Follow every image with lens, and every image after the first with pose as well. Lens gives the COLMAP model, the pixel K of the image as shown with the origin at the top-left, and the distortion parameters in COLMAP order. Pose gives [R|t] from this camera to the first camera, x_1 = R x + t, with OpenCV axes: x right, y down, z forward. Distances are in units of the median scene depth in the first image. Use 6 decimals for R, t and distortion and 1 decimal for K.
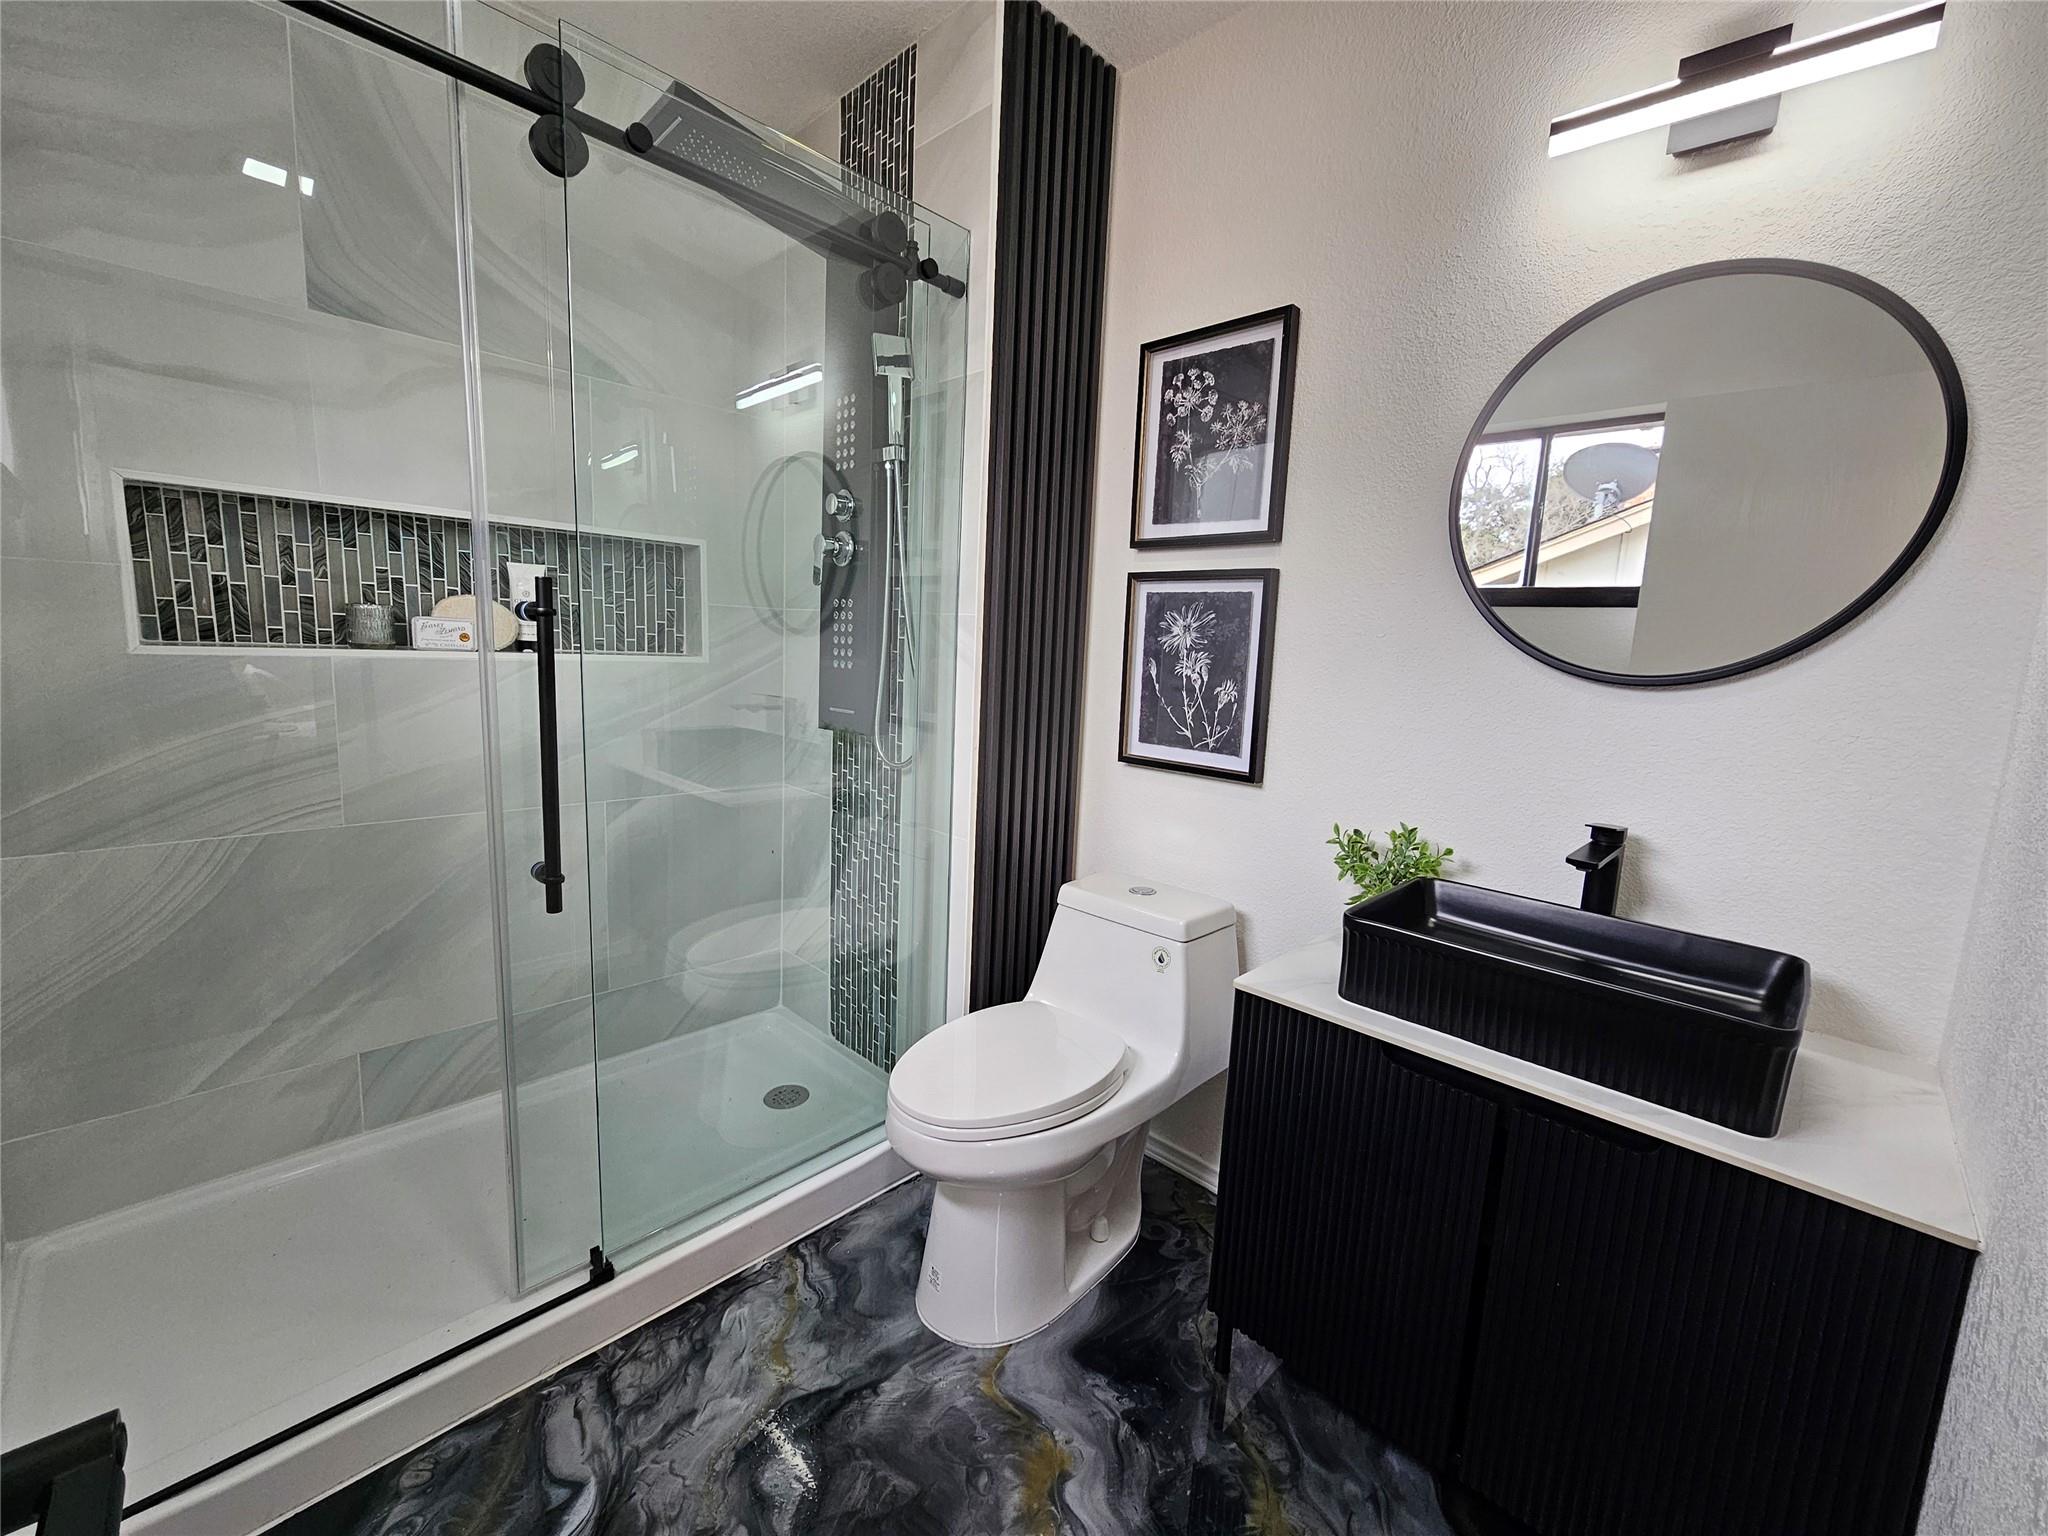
lens RADIAL K [[837.0, 0, 1032.4], [0, 837.0, 762.5], [0, 0, 1]] dist [0.002840, -0.000094]
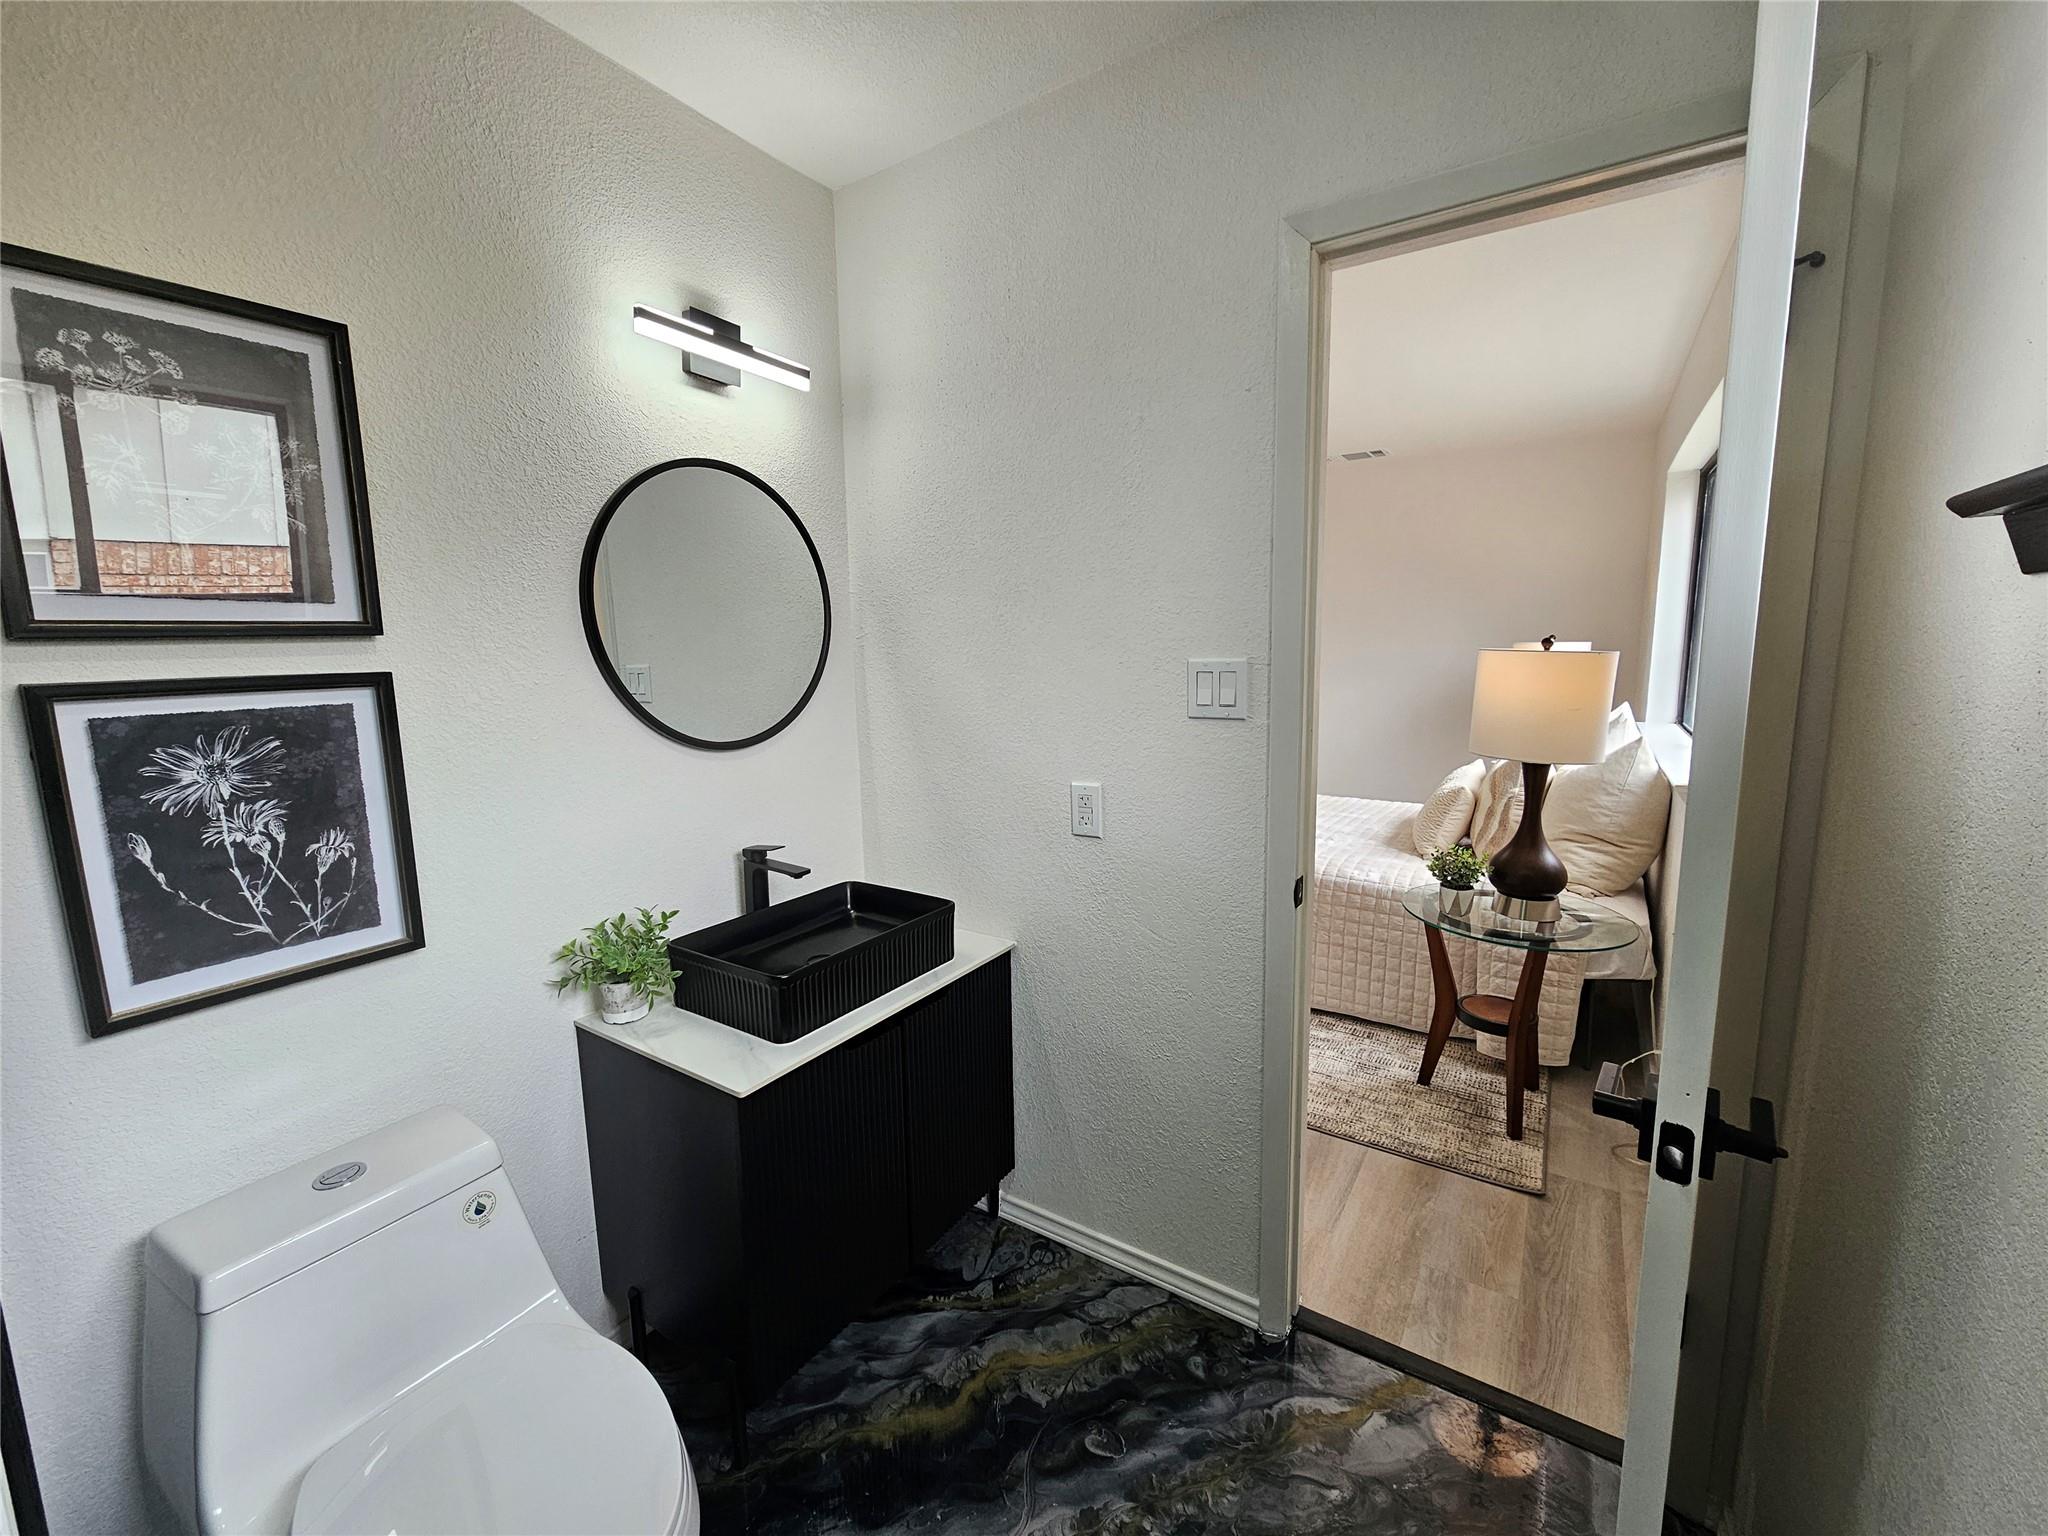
lens RADIAL K [[837.0, 0, 1037.9], [0, 837.0, 757.3], [0, 0, 1]] dist [0.002840, -0.000094]
pose [[-0.183616, -0.185741, 0.965290, -0.526881], [0.142237, 0.966631, 0.213056, -0.218059], [-0.972653, 0.176420, -0.151070, 0.514006]]
